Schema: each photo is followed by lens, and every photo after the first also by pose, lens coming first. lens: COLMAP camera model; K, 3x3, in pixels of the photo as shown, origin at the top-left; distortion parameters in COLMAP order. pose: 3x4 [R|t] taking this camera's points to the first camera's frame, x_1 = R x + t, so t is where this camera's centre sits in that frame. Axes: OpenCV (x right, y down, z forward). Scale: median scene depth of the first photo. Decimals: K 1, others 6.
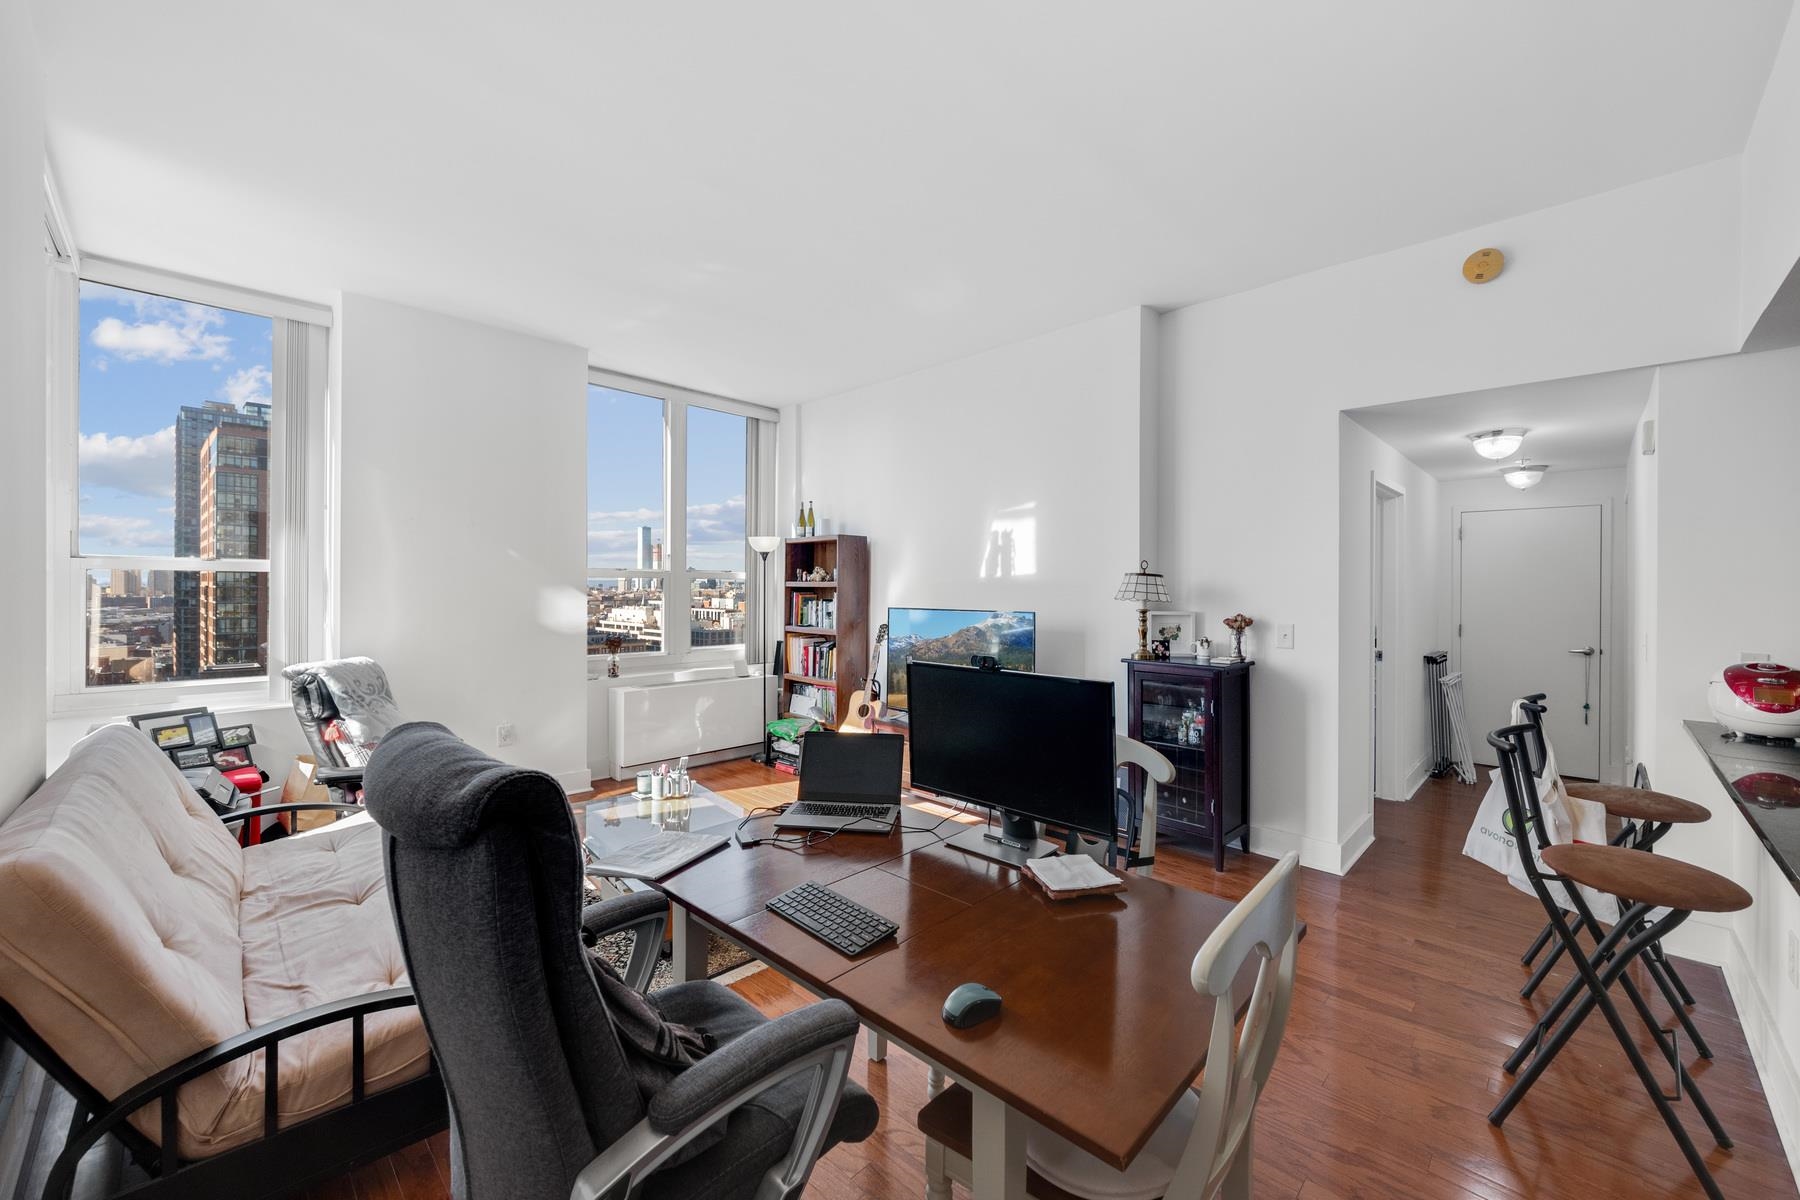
lens RADIAL K [[705.9, 0, 900.2], [0, 705.9, 591.4], [0, 0, 1]] dist [-0.003871, 0.000017]
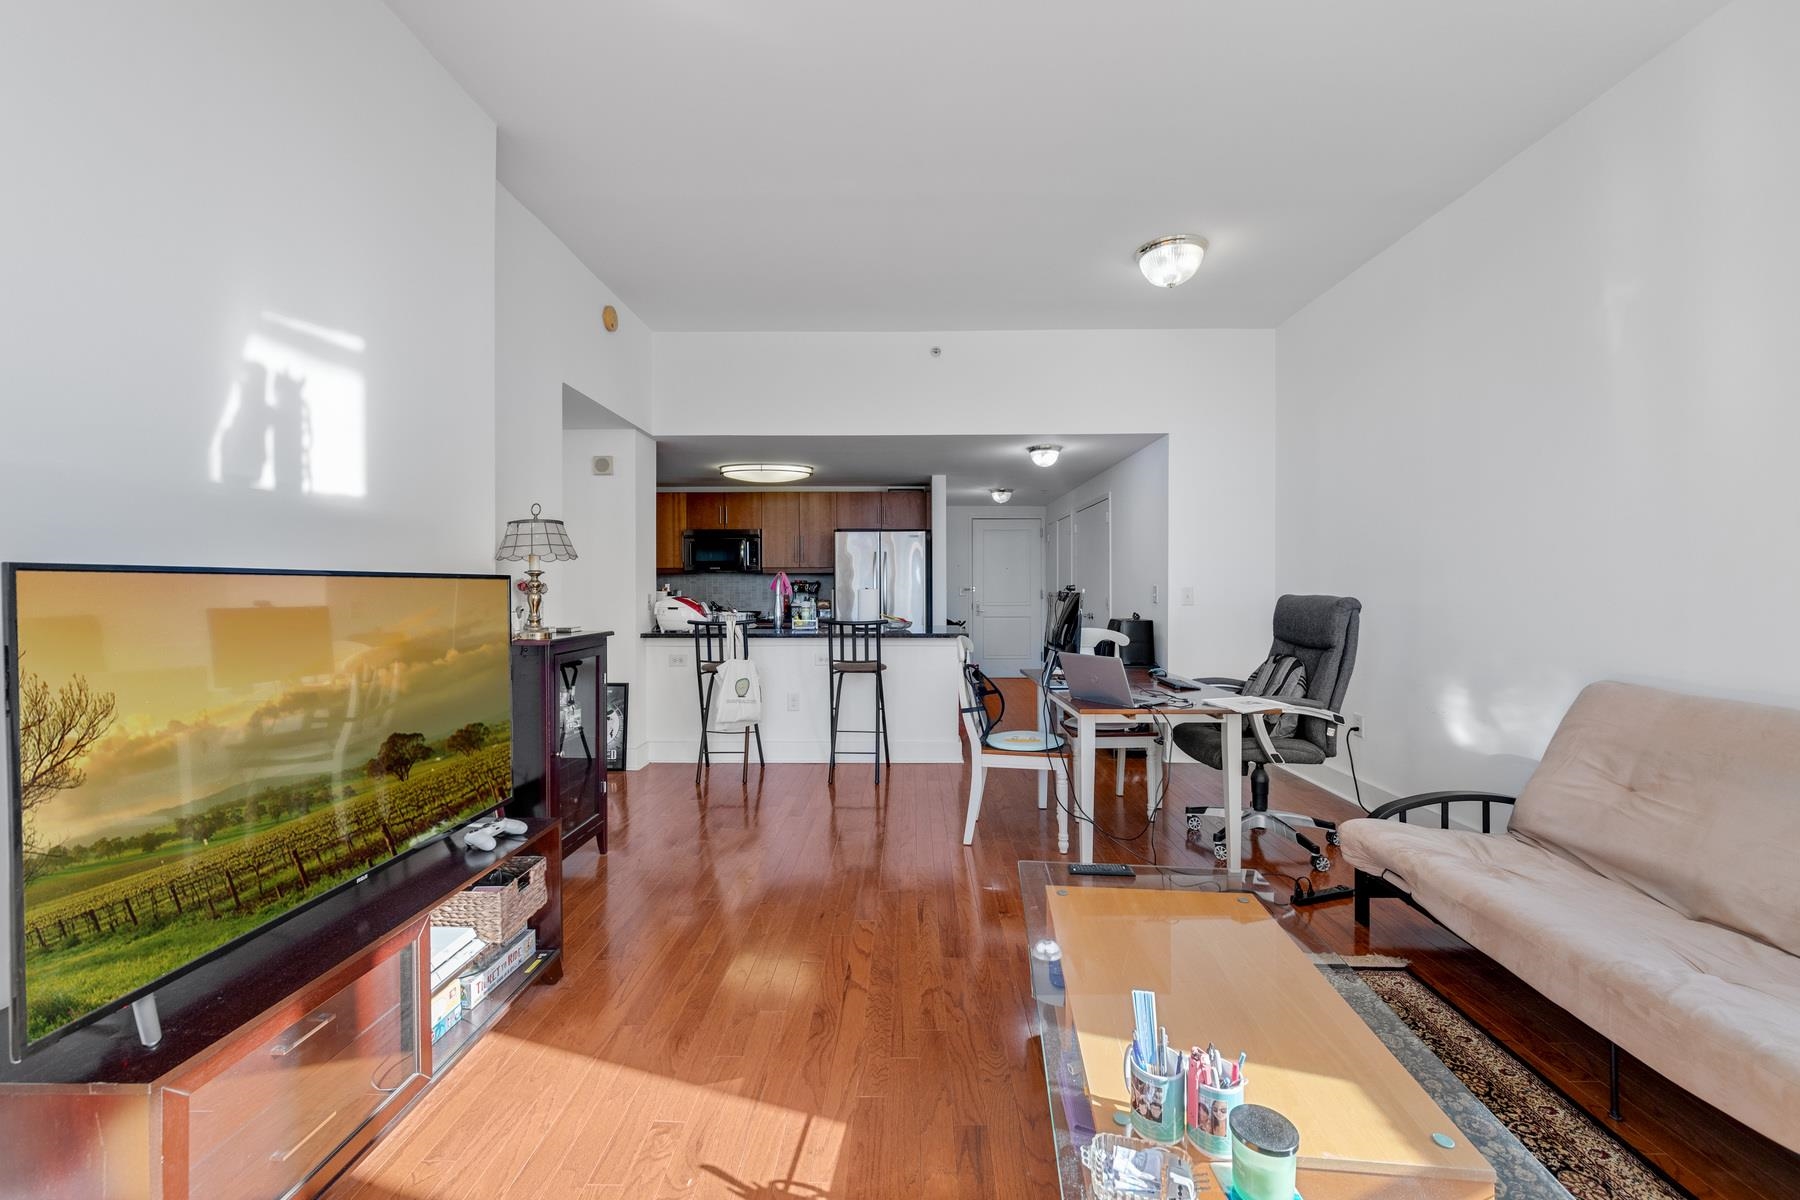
lens RADIAL K [[750.4, 0, 900.4], [0, 750.4, 585.7], [0, 0, 1]] dist [0.000710, -0.000070]
pose [[-0.681770, -0.003873, 0.731557, -0.460954], [0.003048, 0.999962, 0.008135, 0.035925], [-0.731561, 0.007776, -0.681732, 1.203589]]
